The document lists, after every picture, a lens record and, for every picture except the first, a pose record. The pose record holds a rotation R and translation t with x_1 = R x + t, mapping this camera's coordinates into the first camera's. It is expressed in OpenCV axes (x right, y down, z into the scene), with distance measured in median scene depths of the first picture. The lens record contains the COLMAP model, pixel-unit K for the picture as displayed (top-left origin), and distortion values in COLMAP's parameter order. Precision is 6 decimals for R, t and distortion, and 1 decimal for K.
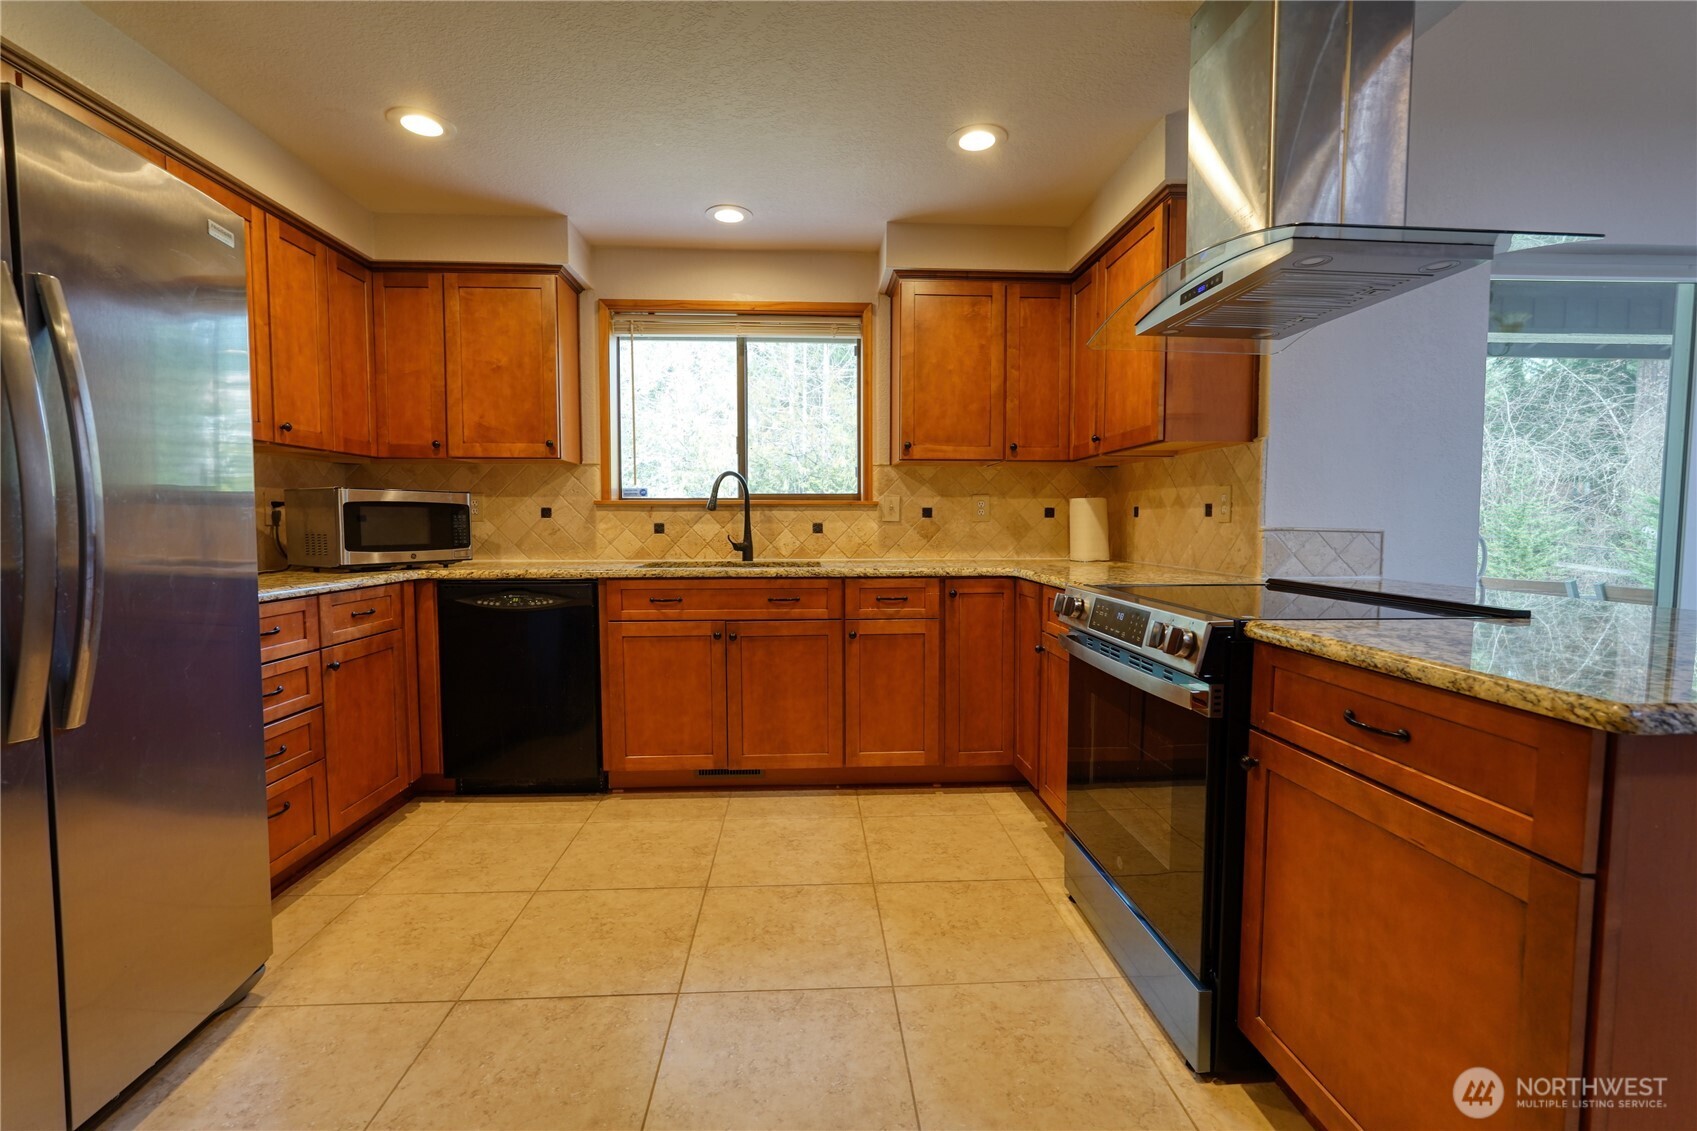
lens RADIAL K [[746.9, 0, 843.8], [0, 746.9, 570.1], [0, 0, 1]] dist [-0.021581, 0.012246]
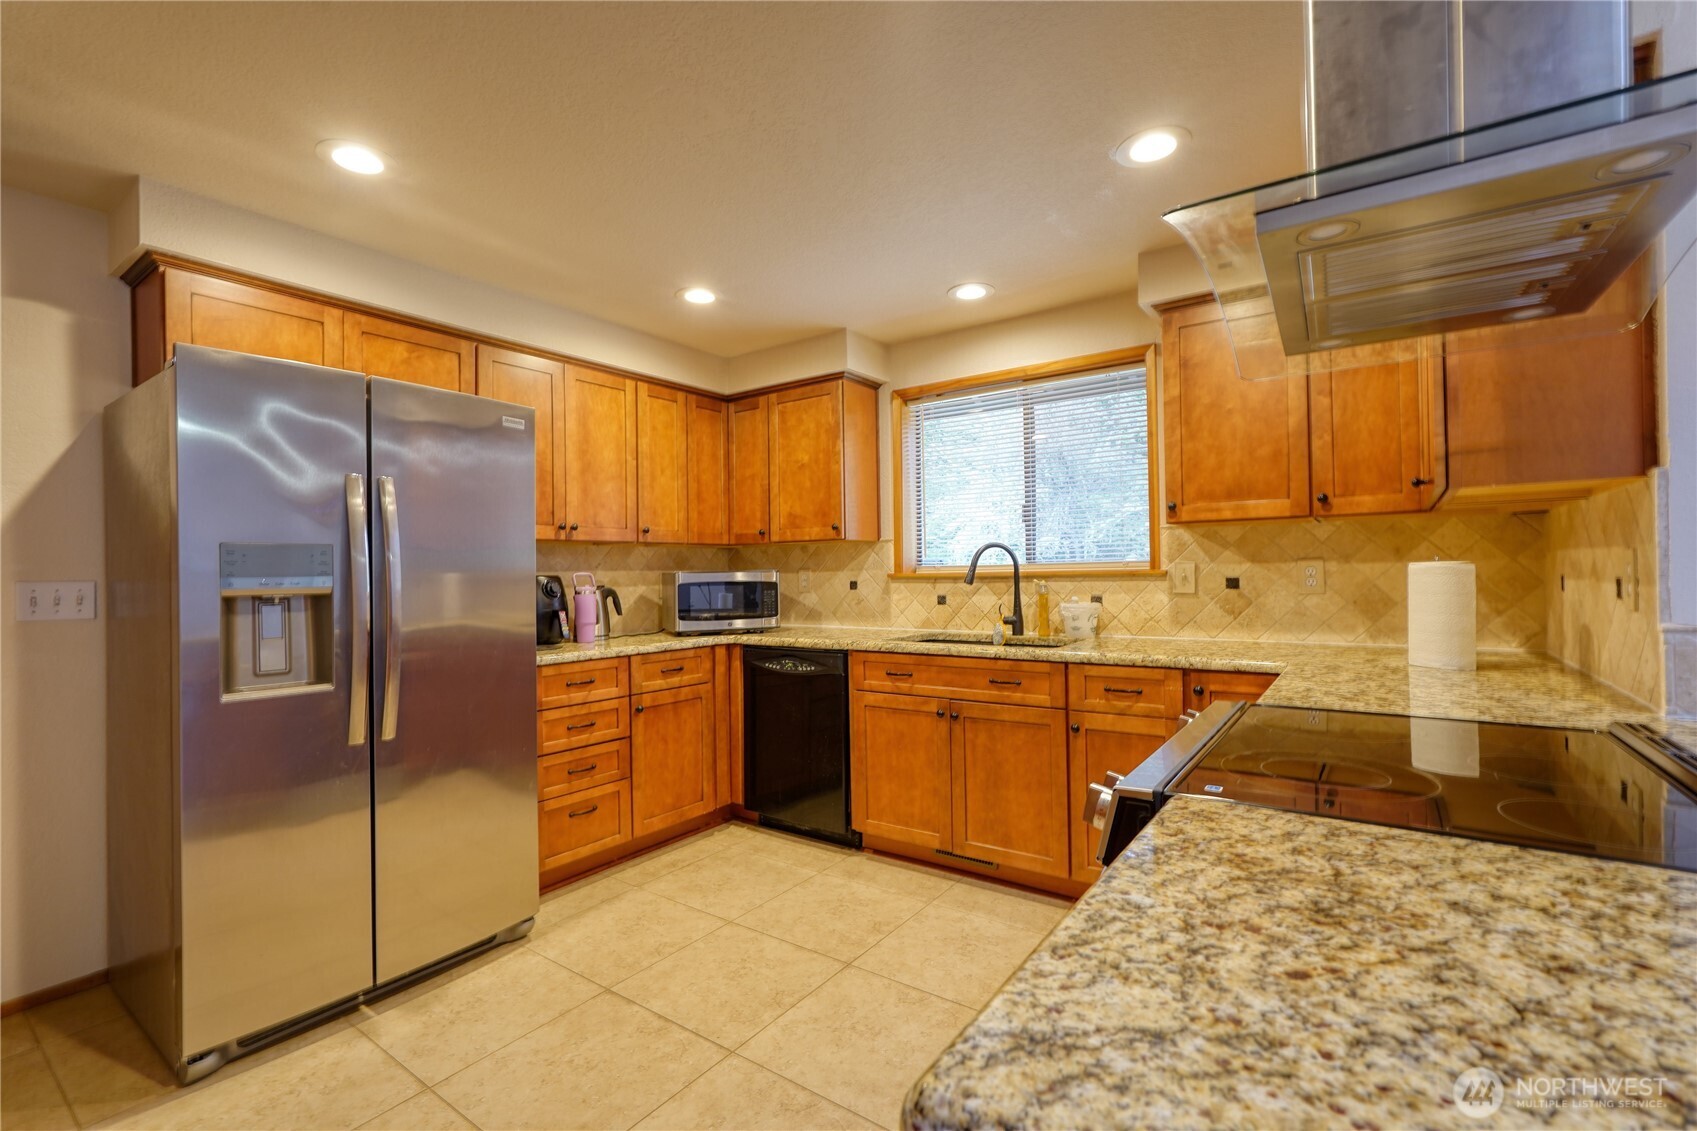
lens RADIAL K [[745.6, 0, 842.3], [0, 745.6, 574.2], [0, 0, 1]] dist [-0.024757, 0.012187]
pose [[0.776327, -0.012637, -0.630204, 0.348281], [-0.023790, 0.998499, -0.049328, -0.044055], [0.629881, 0.053287, 0.774861, 0.136371]]
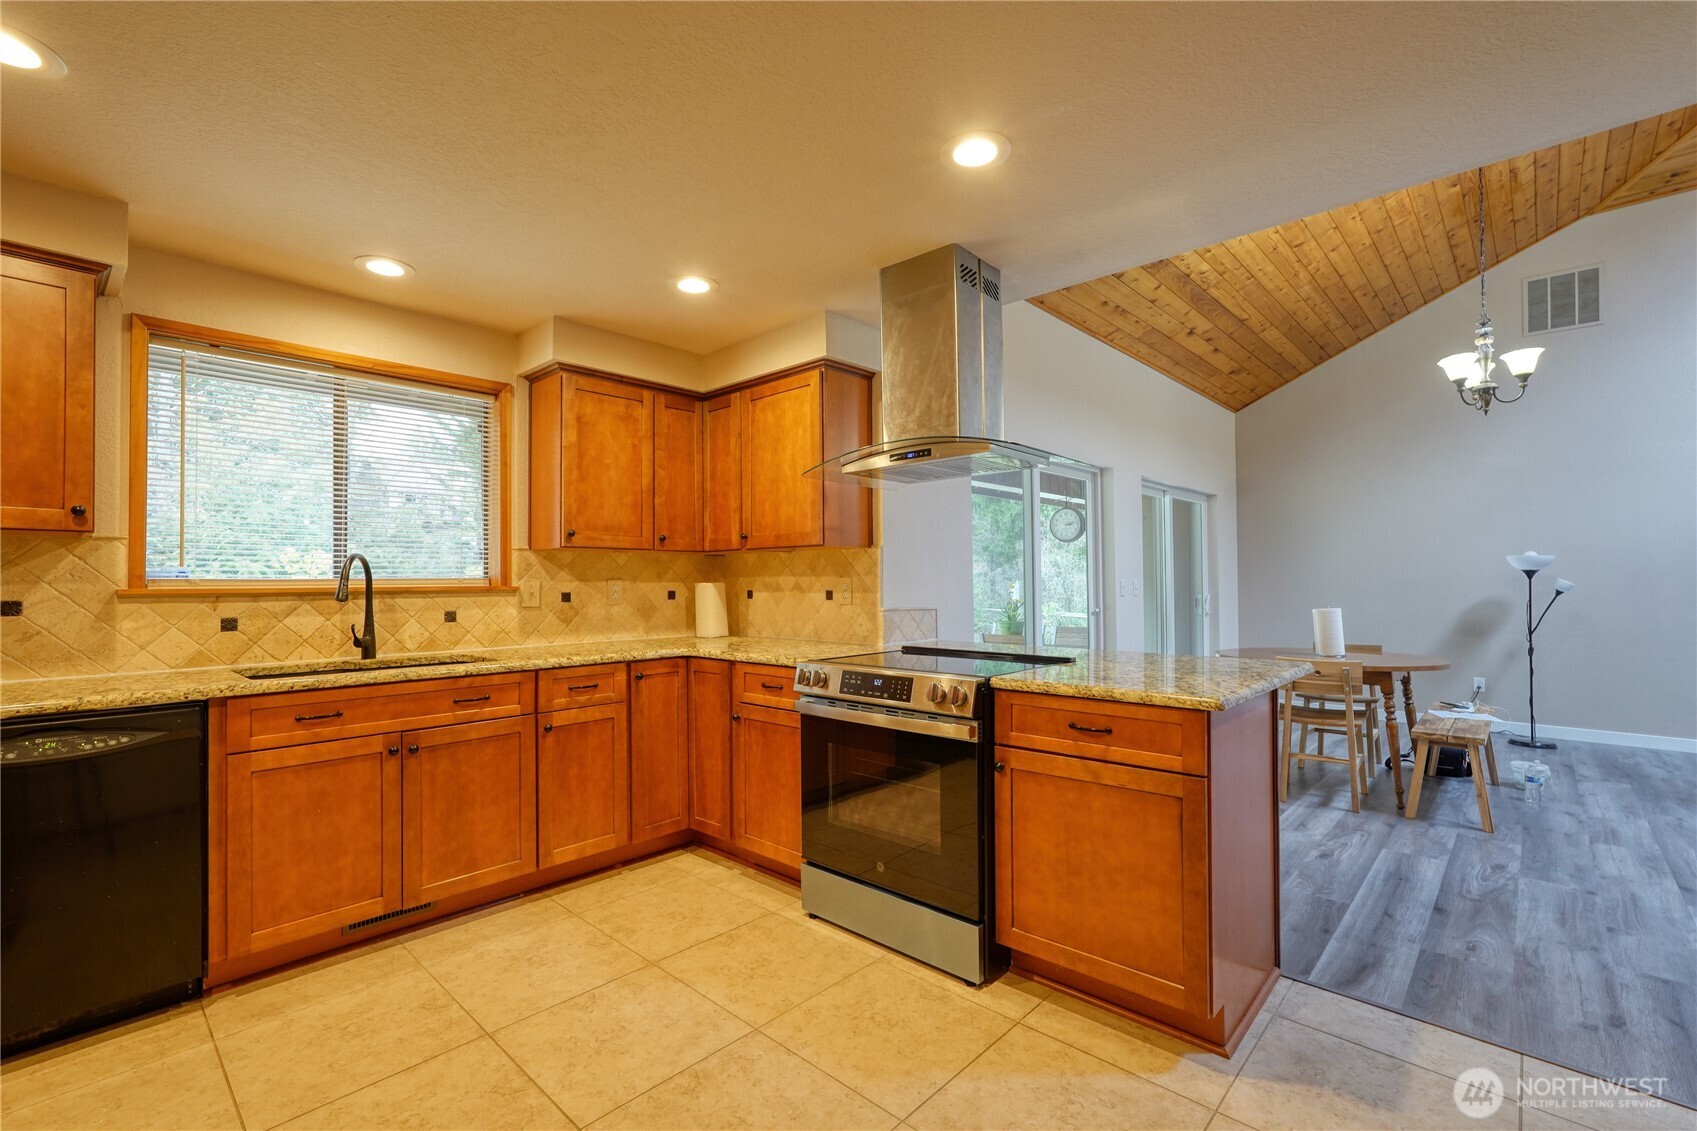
lens RADIAL K [[746.9, 0, 843.8], [0, 746.9, 570.1], [0, 0, 1]] dist [-0.021581, 0.012246]
pose [[0.723448, 0.005857, 0.690354, -0.374606], [0.052578, 0.996592, -0.063554, -0.035968], [-0.688373, 0.082275, 0.720675, 0.019570]]
